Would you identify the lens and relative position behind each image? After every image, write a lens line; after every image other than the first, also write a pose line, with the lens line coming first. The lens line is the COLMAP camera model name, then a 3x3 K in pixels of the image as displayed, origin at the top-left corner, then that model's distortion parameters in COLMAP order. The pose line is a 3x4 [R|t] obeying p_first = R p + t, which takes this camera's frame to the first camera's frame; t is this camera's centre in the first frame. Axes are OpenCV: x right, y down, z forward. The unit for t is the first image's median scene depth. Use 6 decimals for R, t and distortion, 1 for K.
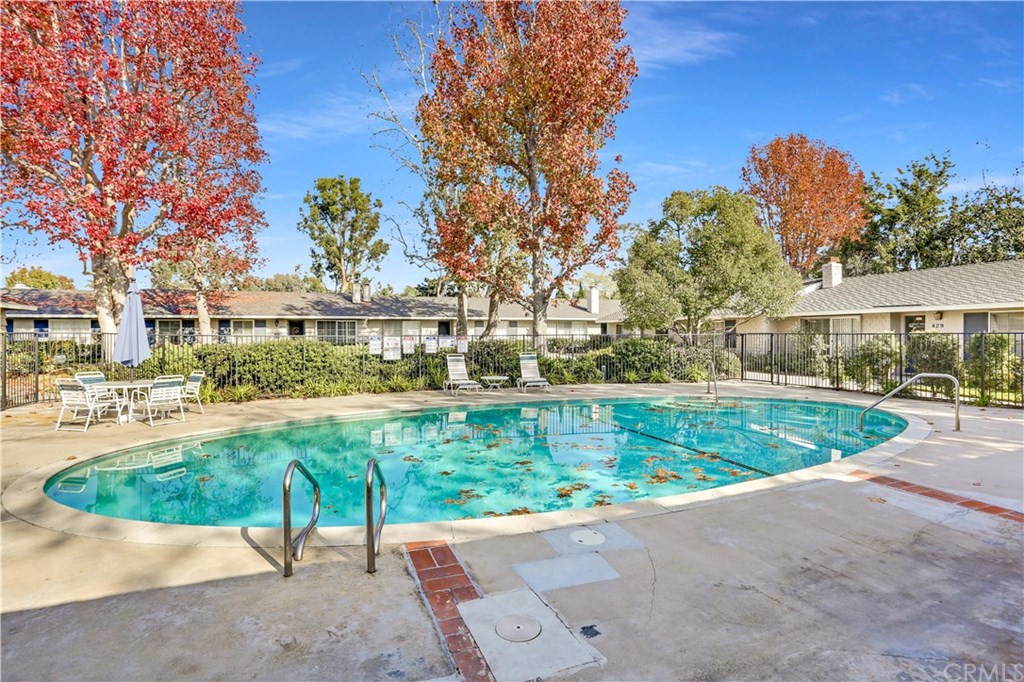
lens RADIAL K [[514.1, 0, 504.0], [0, 514.1, 336.0], [0, 0, 1]] dist [-0.056020, 0.016581]
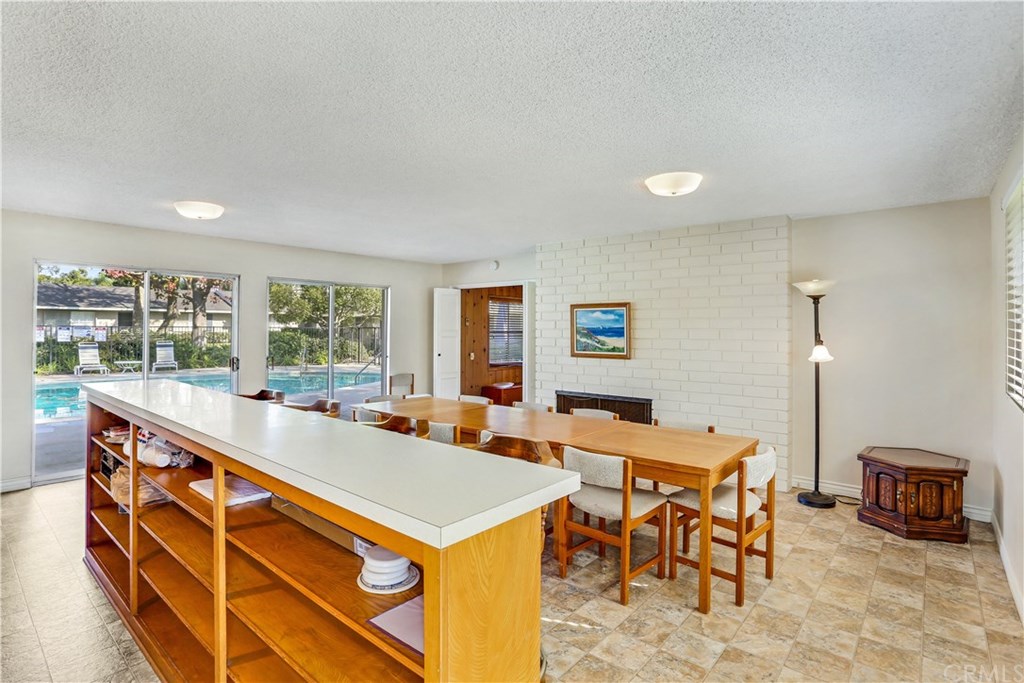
lens RADIAL K [[514.1, 0, 508.3], [0, 514.1, 333.7], [0, 0, 1]] dist [-0.056020, 0.016581]
pose [[0.885407, 0.005409, 0.464785, 0.195583], [-0.007760, 0.999965, 0.003145, 0.004749], [-0.464752, -0.006392, 0.885418, -0.370193]]
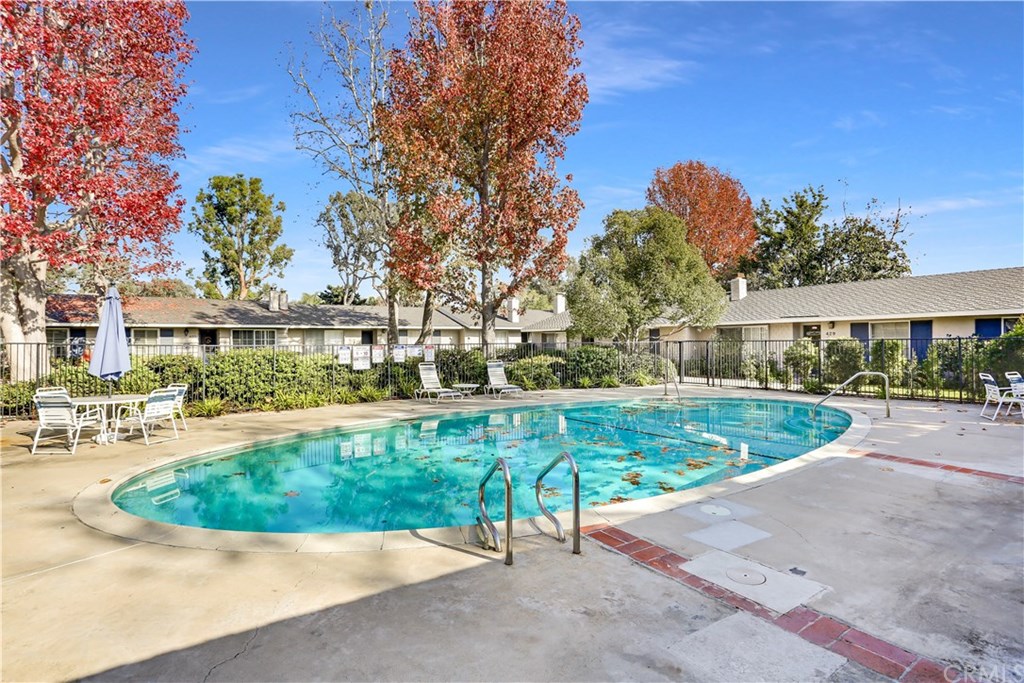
lens RADIAL K [[514.1, 0, 509.0], [0, 514.1, 337.9], [0, 0, 1]] dist [-0.056020, 0.016581]
pose [[0.978373, -0.002961, 0.206826, -0.129266], [0.005938, 0.999887, -0.013775, 0.001187], [-0.206762, 0.014705, 0.978281, -0.015398]]
